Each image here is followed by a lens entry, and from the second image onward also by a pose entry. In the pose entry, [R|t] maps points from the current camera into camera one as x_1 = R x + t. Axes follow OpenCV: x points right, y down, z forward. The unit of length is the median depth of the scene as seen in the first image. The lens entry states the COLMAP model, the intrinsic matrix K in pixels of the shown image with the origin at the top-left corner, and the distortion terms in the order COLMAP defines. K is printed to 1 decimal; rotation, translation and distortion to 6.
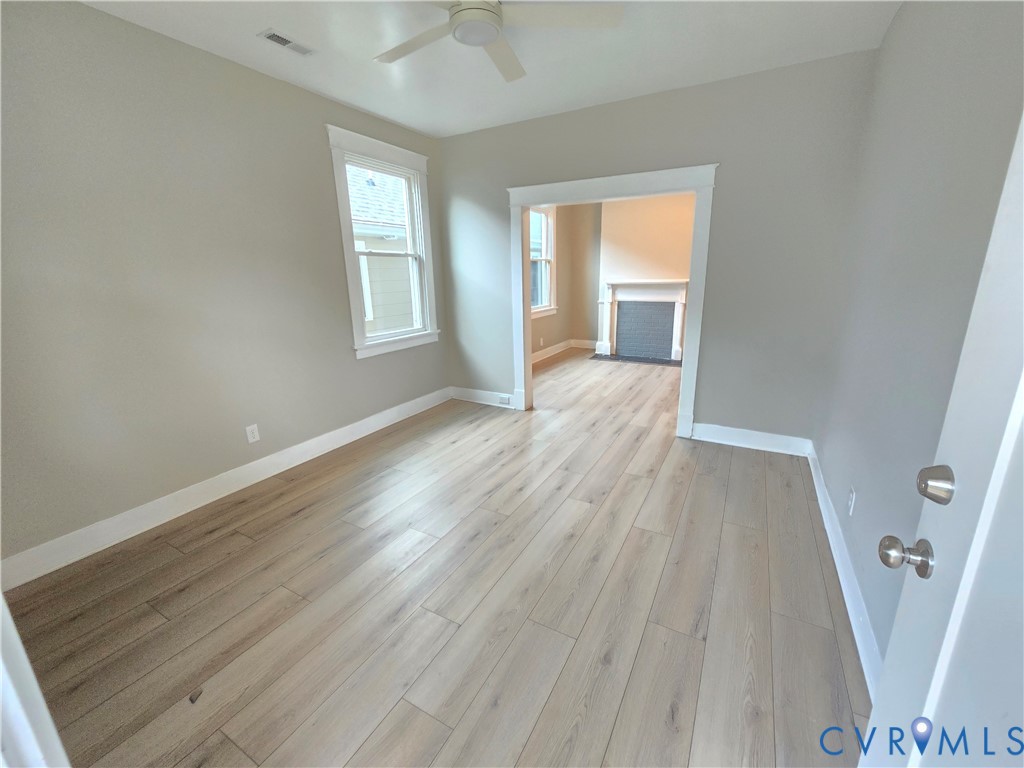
lens RADIAL K [[419.8, 0, 518.5], [0, 419.8, 385.2], [0, 0, 1]] dist [-0.001064, -0.001614]
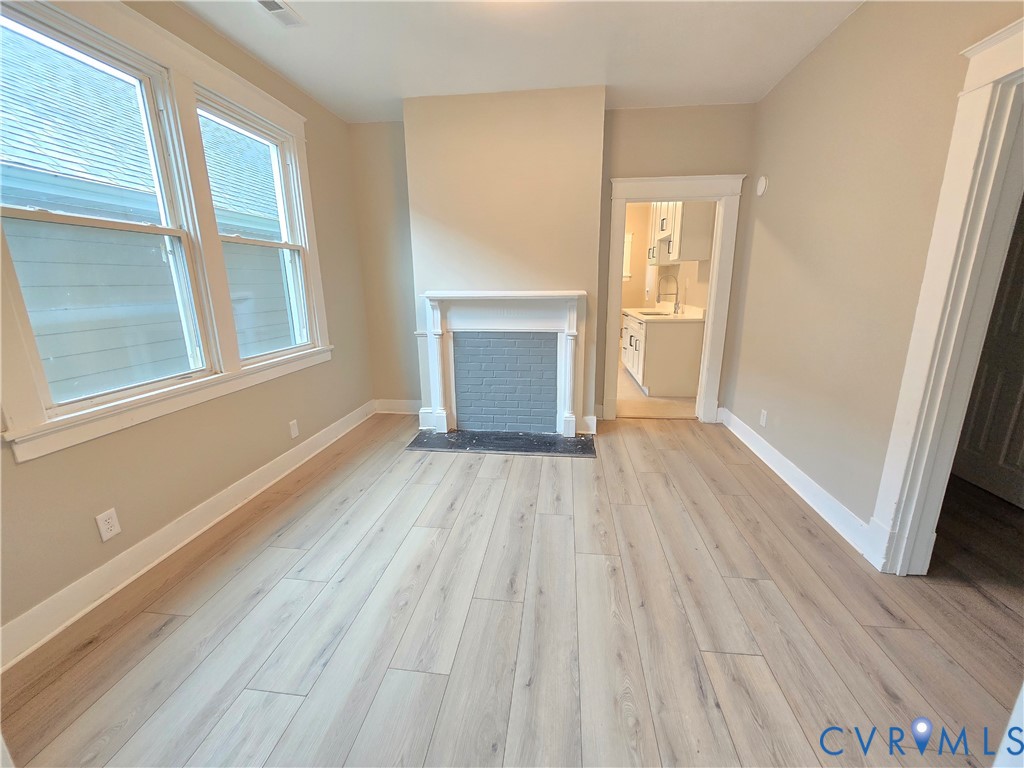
lens RADIAL K [[419.8, 0, 517.5], [0, 419.8, 378.6], [0, 0, 1]] dist [-0.001064, -0.001614]
pose [[0.924981, -0.074266, 0.372687, 0.160458], [0.089100, 0.995764, -0.022712, -0.176769], [-0.369421, 0.054214, 0.927679, 0.700083]]
